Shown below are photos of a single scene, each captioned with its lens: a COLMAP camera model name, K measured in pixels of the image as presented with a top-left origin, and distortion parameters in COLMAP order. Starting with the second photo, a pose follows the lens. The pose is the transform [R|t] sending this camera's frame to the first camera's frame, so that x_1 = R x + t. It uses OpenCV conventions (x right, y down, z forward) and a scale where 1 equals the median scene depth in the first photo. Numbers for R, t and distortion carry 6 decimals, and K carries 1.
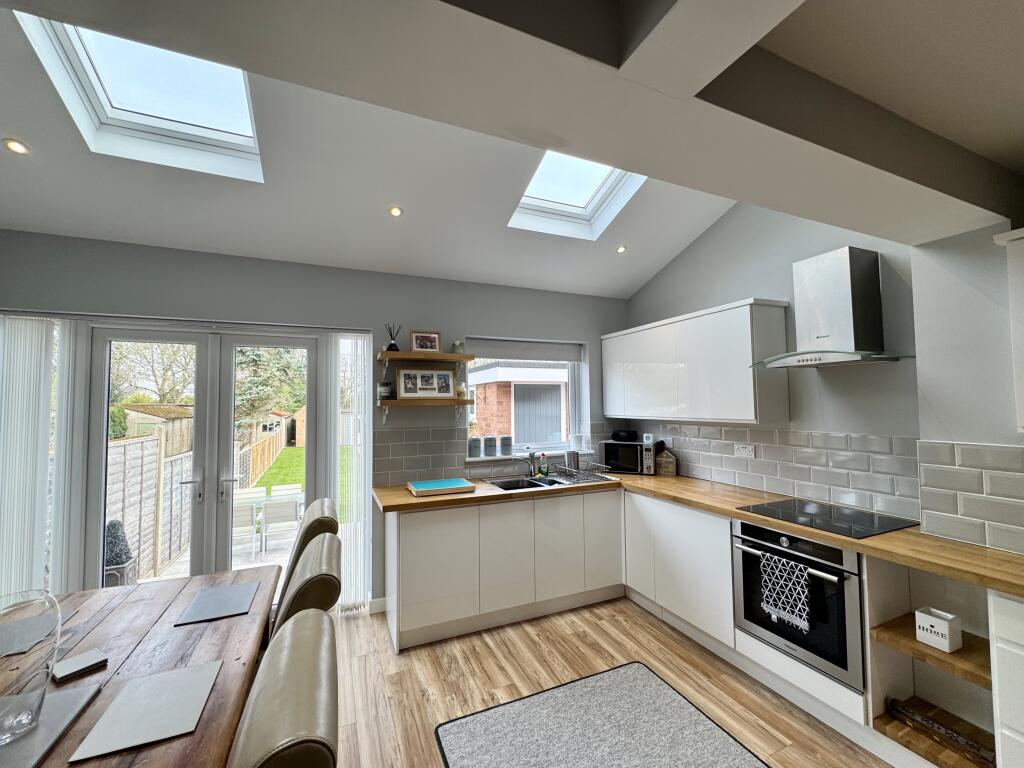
lens RADIAL K [[419.2, 0, 512.0], [0, 419.2, 384.0], [0, 0, 1]] dist [-0.000686, 0.000036]
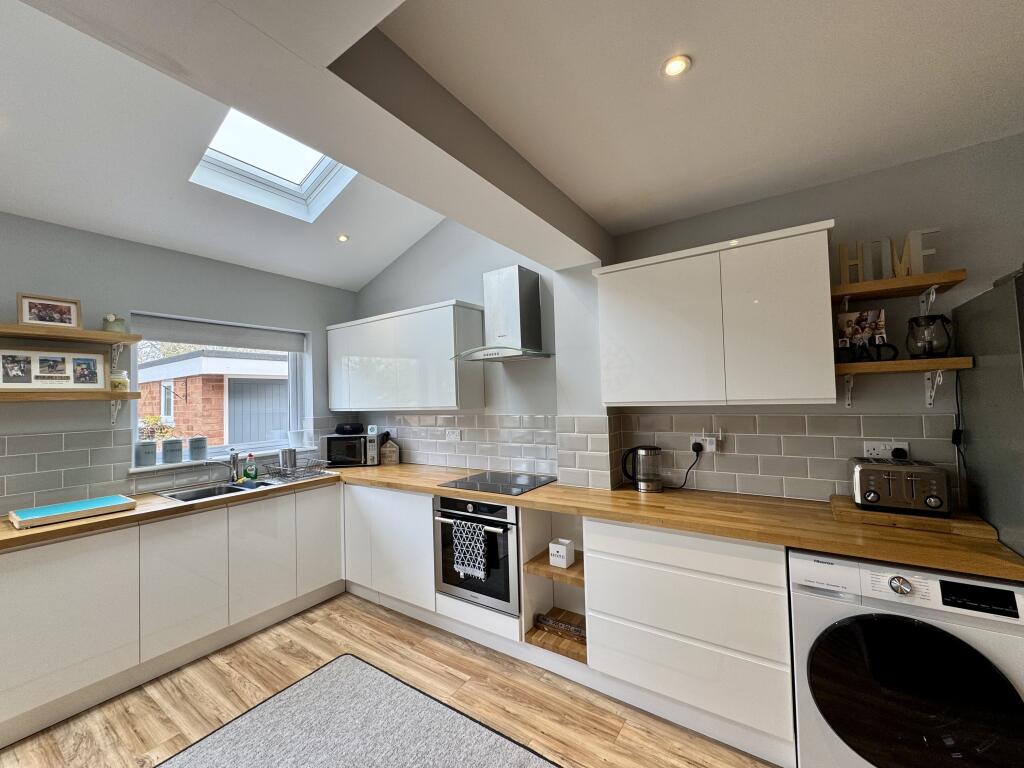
lens RADIAL K [[408.6, 0, 512.0], [0, 408.6, 384.0], [0, 0, 1]] dist [-0.000046, 0.000273]
pose [[0.844877, 0.003398, 0.534951, 0.109162], [-0.003801, 0.999993, -0.000349, 0.024030], [-0.534948, -0.001738, 0.844883, -0.022060]]
